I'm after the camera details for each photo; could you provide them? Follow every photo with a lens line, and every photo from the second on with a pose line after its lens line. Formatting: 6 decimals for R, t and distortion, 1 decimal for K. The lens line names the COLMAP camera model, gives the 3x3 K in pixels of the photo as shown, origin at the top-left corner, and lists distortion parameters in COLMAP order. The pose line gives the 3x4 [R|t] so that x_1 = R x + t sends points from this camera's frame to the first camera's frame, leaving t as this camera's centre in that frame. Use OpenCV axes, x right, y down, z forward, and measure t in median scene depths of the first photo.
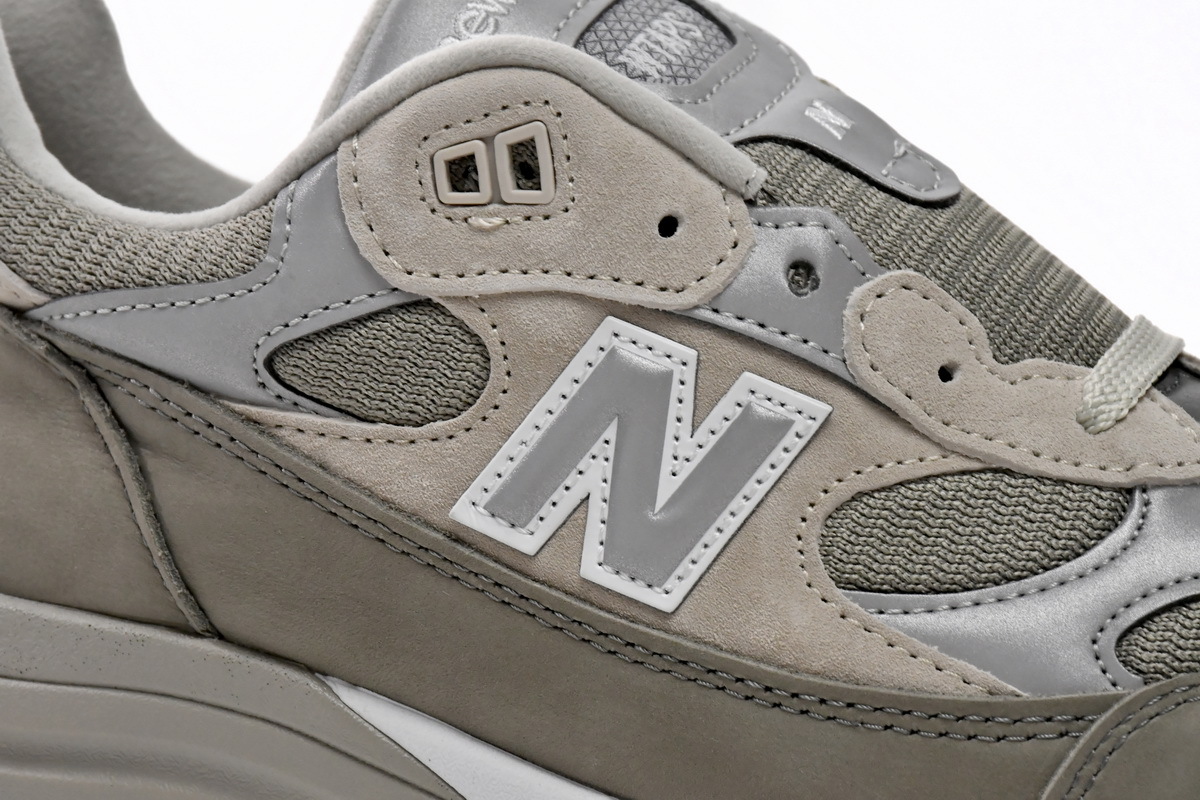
lens RADIAL K [[4883.5, 0, 600.3], [0, 4883.5, 400.0], [0, 0, 1]] dist [0.098974, 0.000000]
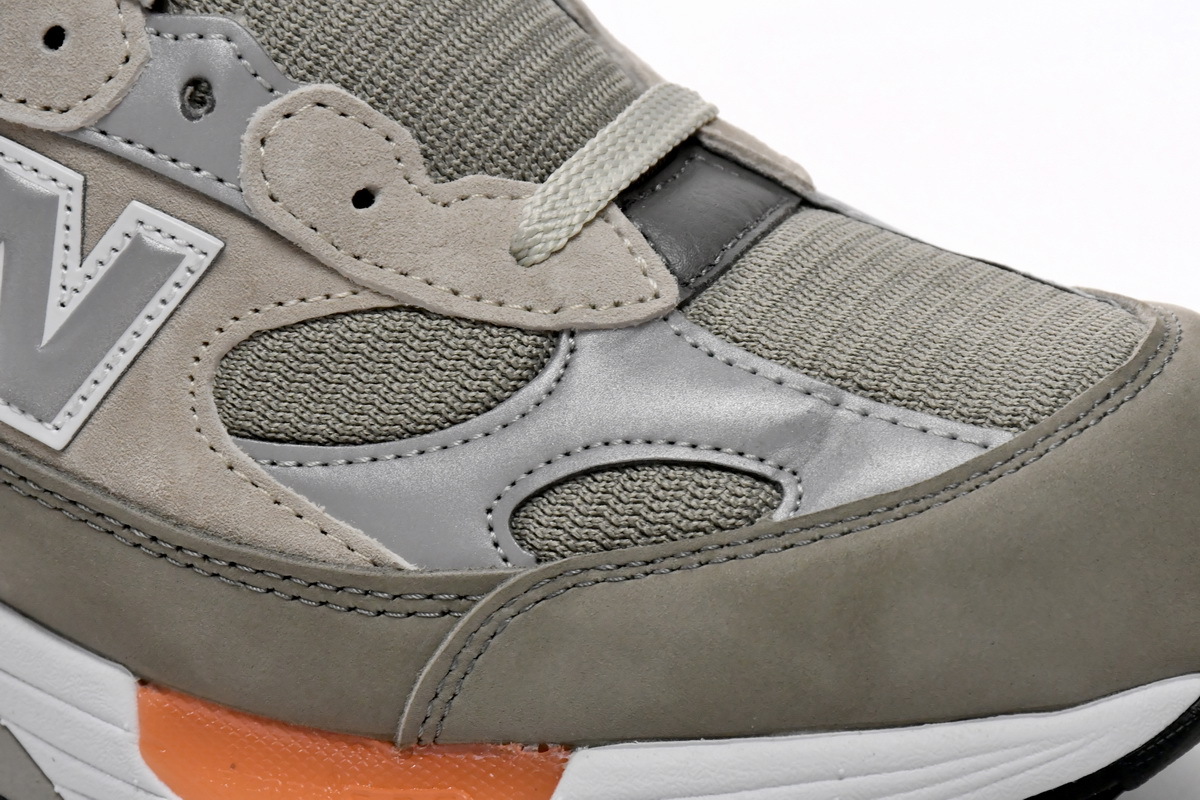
lens RADIAL K [[4883.5, 0, 599.9], [0, 4883.5, 399.9], [0, 0, 1]] dist [0.098974, 0.000000]
pose [[0.976480, 0.053406, -0.208890, 0.310990], [0.003248, 0.965084, 0.261921, -0.211300], [0.215584, -0.256439, 0.942212, 0.137813]]
